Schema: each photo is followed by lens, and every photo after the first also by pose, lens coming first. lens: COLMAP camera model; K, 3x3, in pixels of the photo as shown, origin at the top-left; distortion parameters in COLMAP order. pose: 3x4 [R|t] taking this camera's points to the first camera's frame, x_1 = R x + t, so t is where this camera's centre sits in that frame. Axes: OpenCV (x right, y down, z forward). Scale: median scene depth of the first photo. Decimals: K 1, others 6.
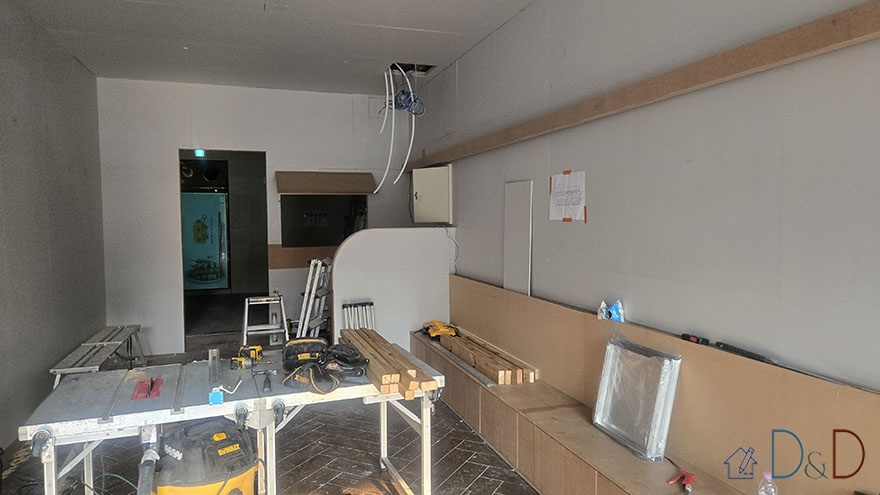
lens RADIAL K [[587.9, 0, 442.1], [0, 587.9, 247.2], [0, 0, 1]] dist [0.026696, 0.000376]
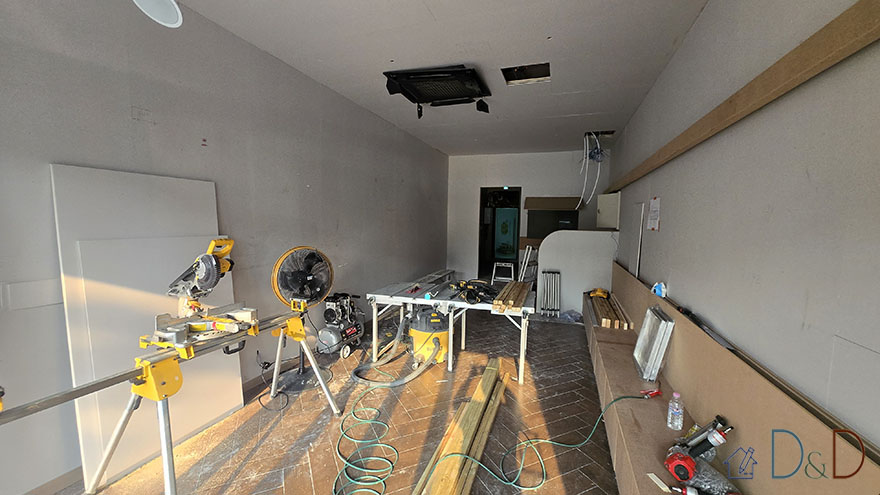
lens RADIAL K [[350.0, 0, 439.9], [0, 350.0, 246.1], [0, 0, 1]] dist [0.001153, -0.000367]
pose [[0.790594, 0.068252, -0.608525, 0.236621], [-0.055405, 0.997666, 0.039916, -0.005984], [0.609829, 0.002158, 0.792530, -0.049222]]
